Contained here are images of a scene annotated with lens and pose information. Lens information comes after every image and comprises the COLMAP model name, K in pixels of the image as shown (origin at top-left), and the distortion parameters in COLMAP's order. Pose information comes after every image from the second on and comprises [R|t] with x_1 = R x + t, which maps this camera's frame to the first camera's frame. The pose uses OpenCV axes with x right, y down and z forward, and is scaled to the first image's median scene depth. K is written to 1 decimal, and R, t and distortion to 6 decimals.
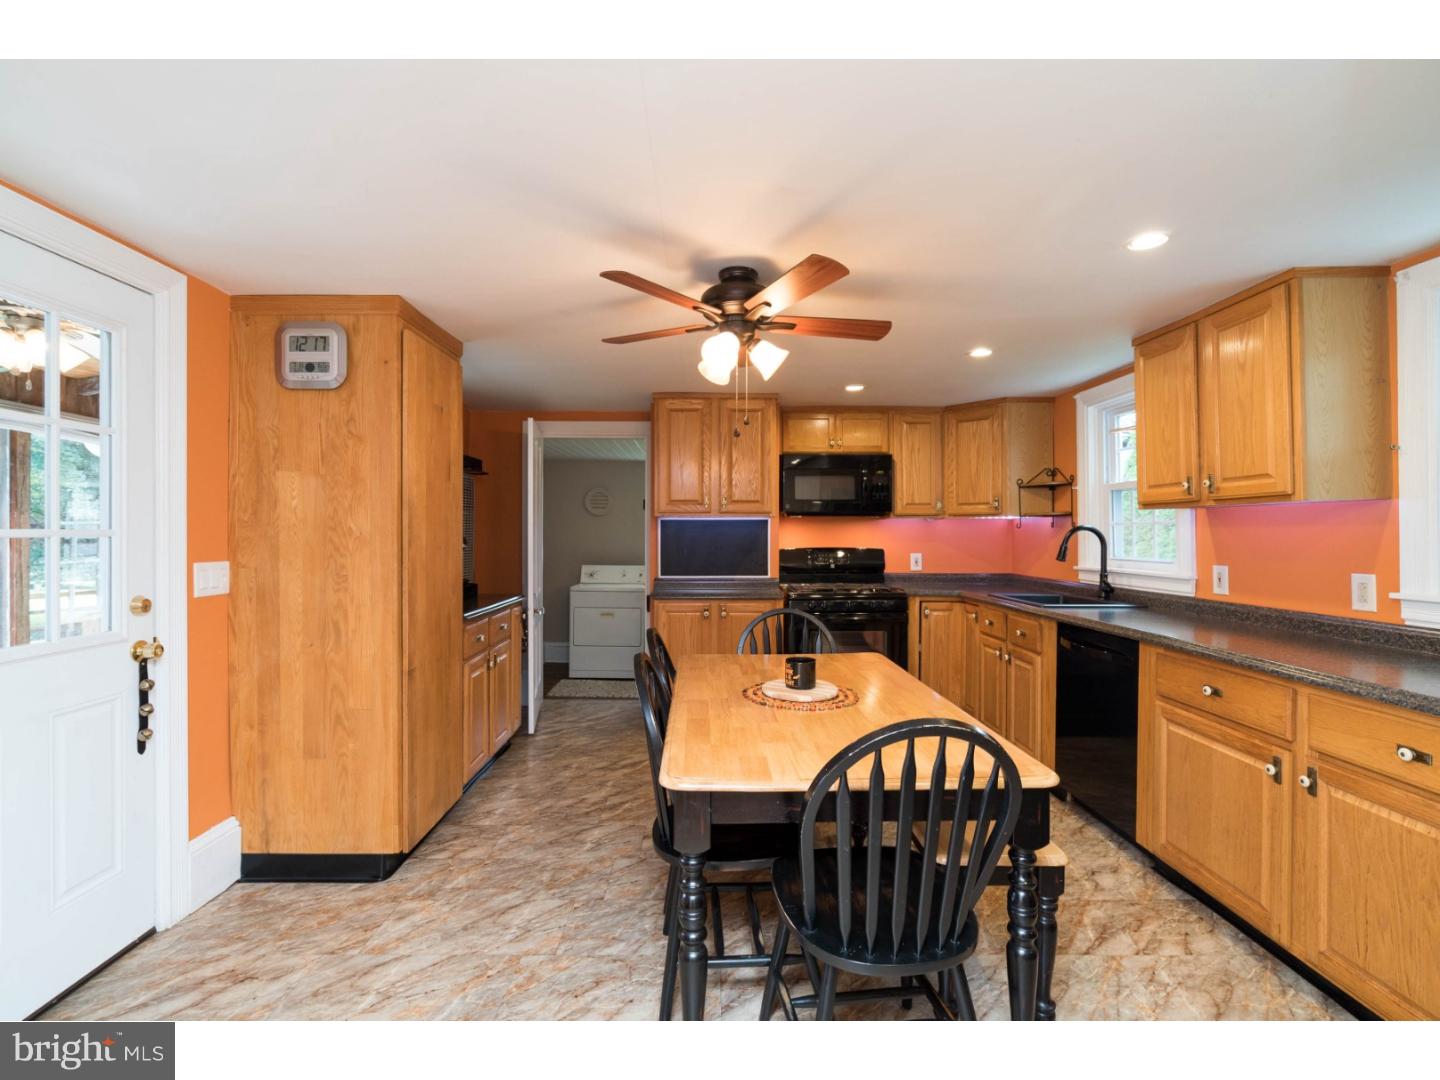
lens RADIAL K [[641.5, 0, 713.4], [0, 641.5, 534.9], [0, 0, 1]] dist [-0.007236, 0.001561]
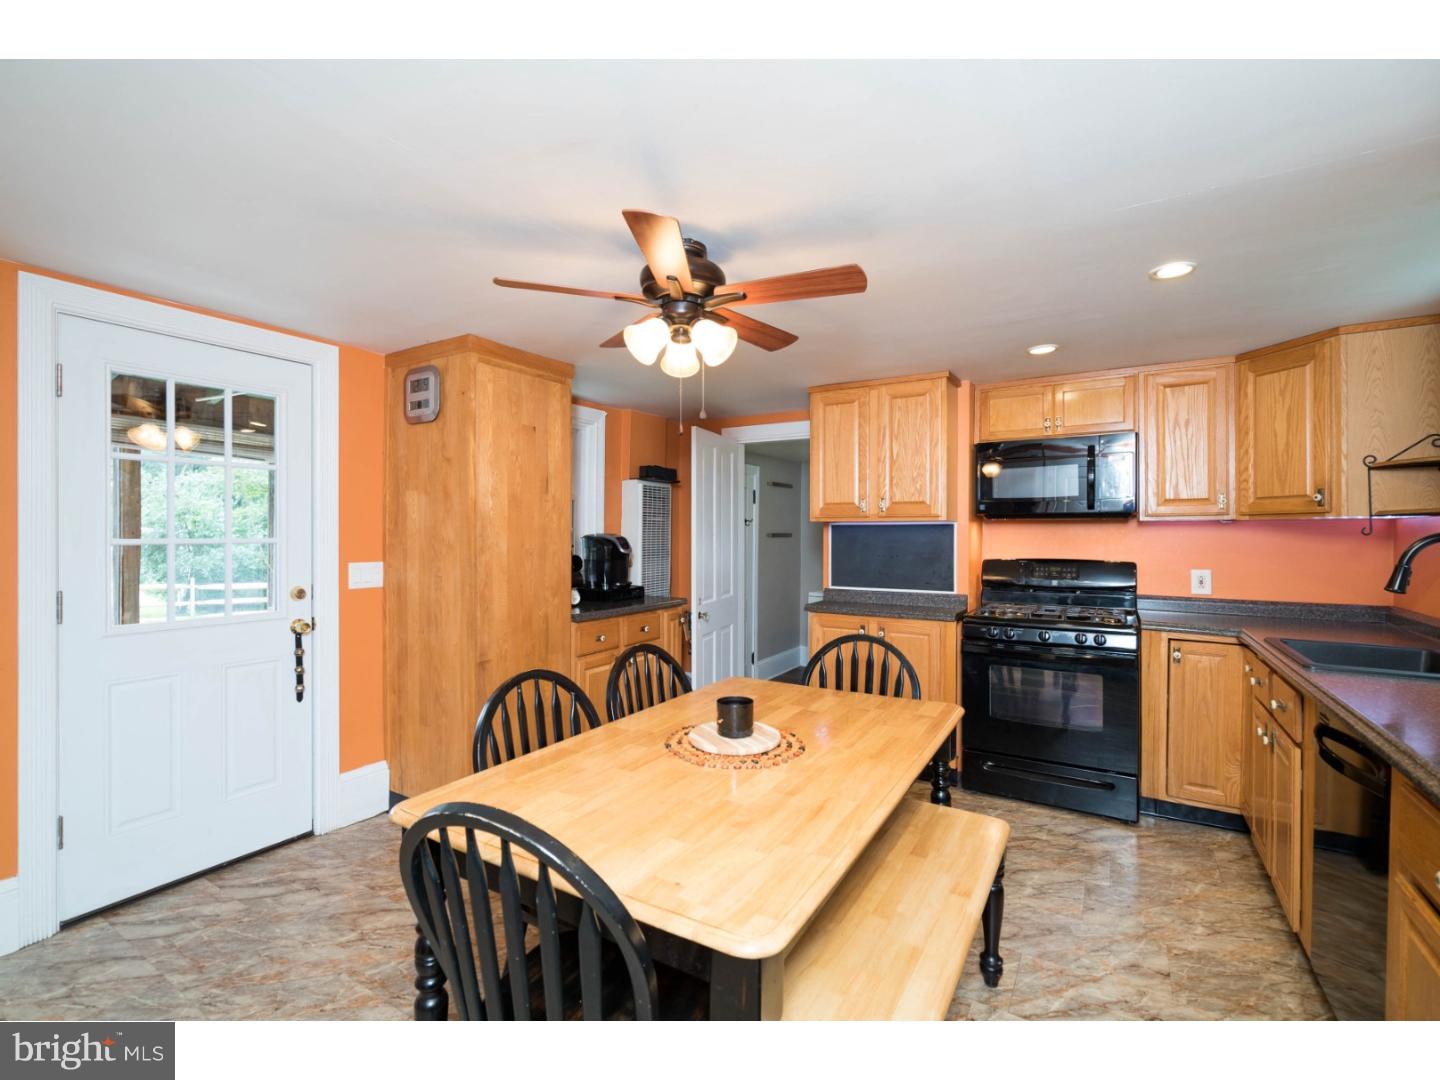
lens RADIAL K [[641.5, 0, 718.5], [0, 641.5, 533.1], [0, 0, 1]] dist [-0.007236, 0.001561]
pose [[0.846879, 0.001044, -0.531785, 0.498124], [-0.003272, 0.999989, -0.003248, -0.014483], [0.531776, 0.004491, 0.846873, 0.263817]]
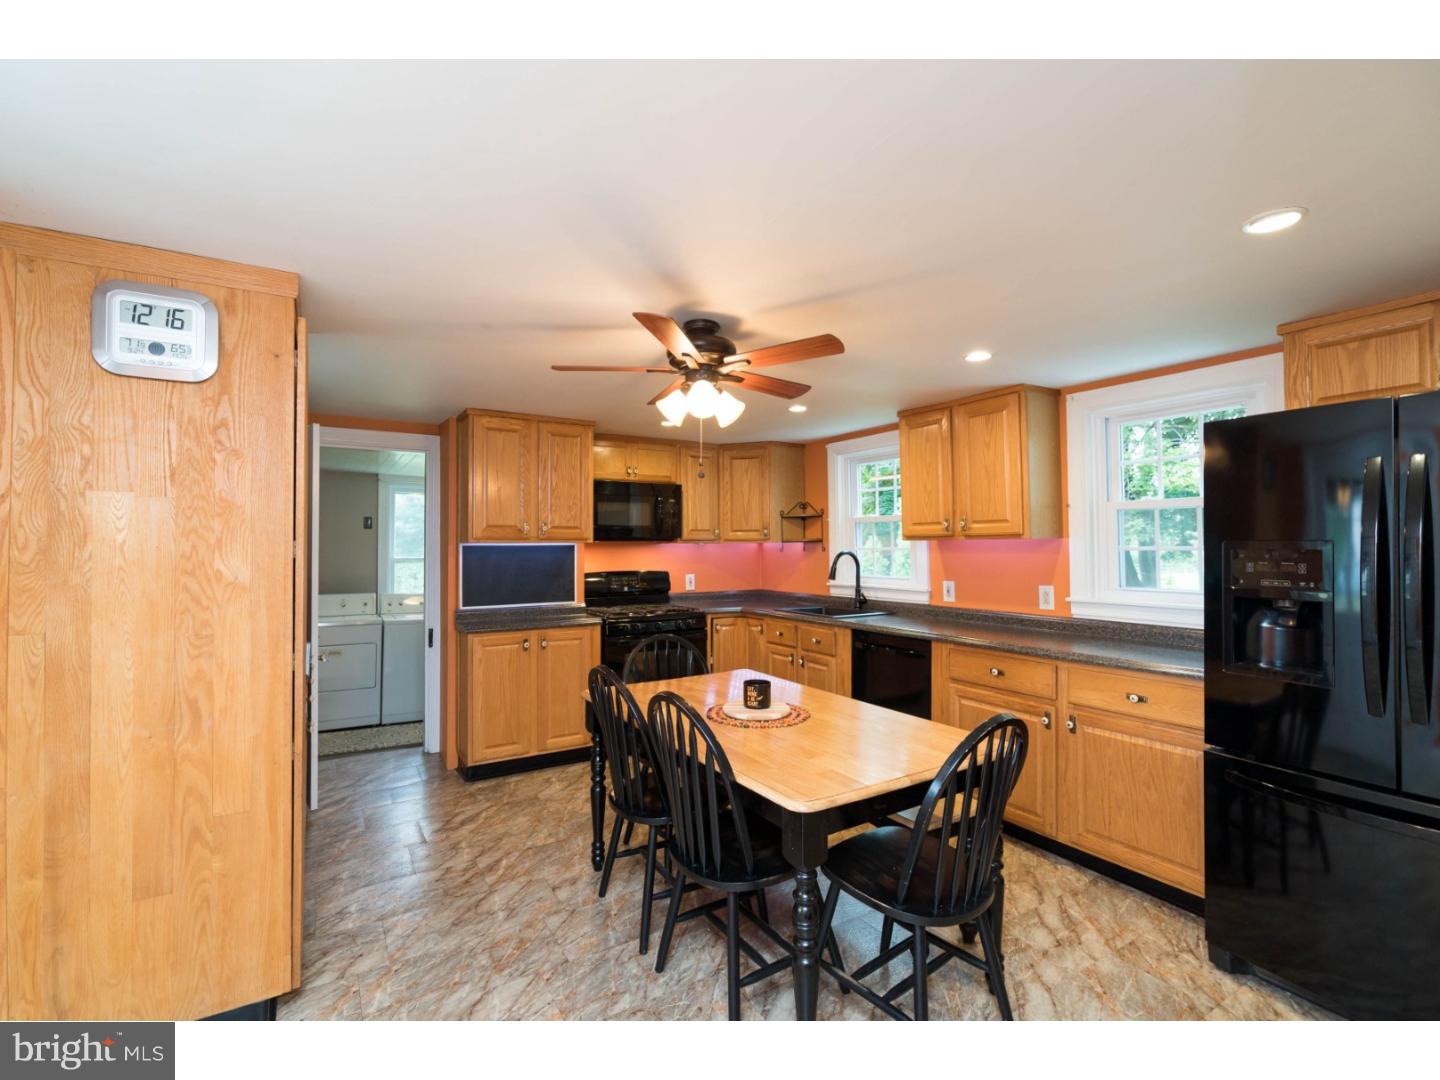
lens RADIAL K [[641.5, 0, 700.7], [0, 641.5, 536.6], [0, 0, 1]] dist [-0.007236, 0.001561]
pose [[0.865534, 0.003104, 0.500840, -0.454409], [0.006613, 0.999823, -0.017625, -0.033868], [-0.500806, 0.018567, 0.865360, 0.075986]]
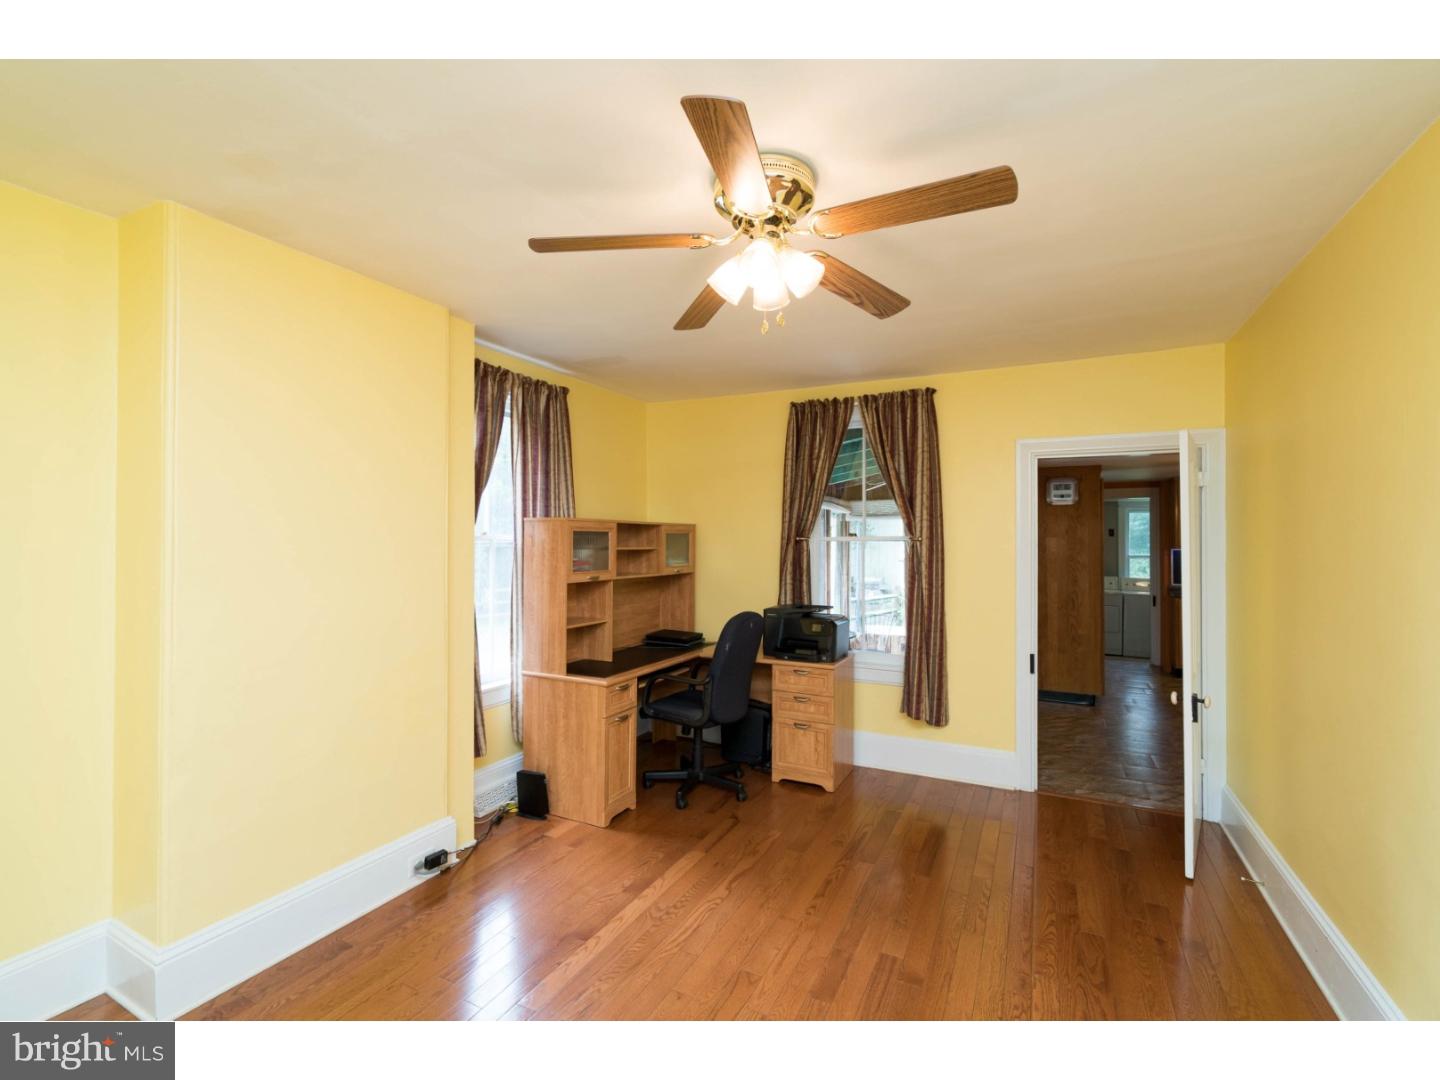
lens RADIAL K [[641.5, 0, 716.2], [0, 641.5, 534.1], [0, 0, 1]] dist [-0.007236, 0.001561]
pose [[0.885299, -0.006926, -0.464971, -0.657949], [0.000666, 0.999907, -0.013627, -0.079681], [0.465022, 0.011754, 0.885221, -1.825292]]
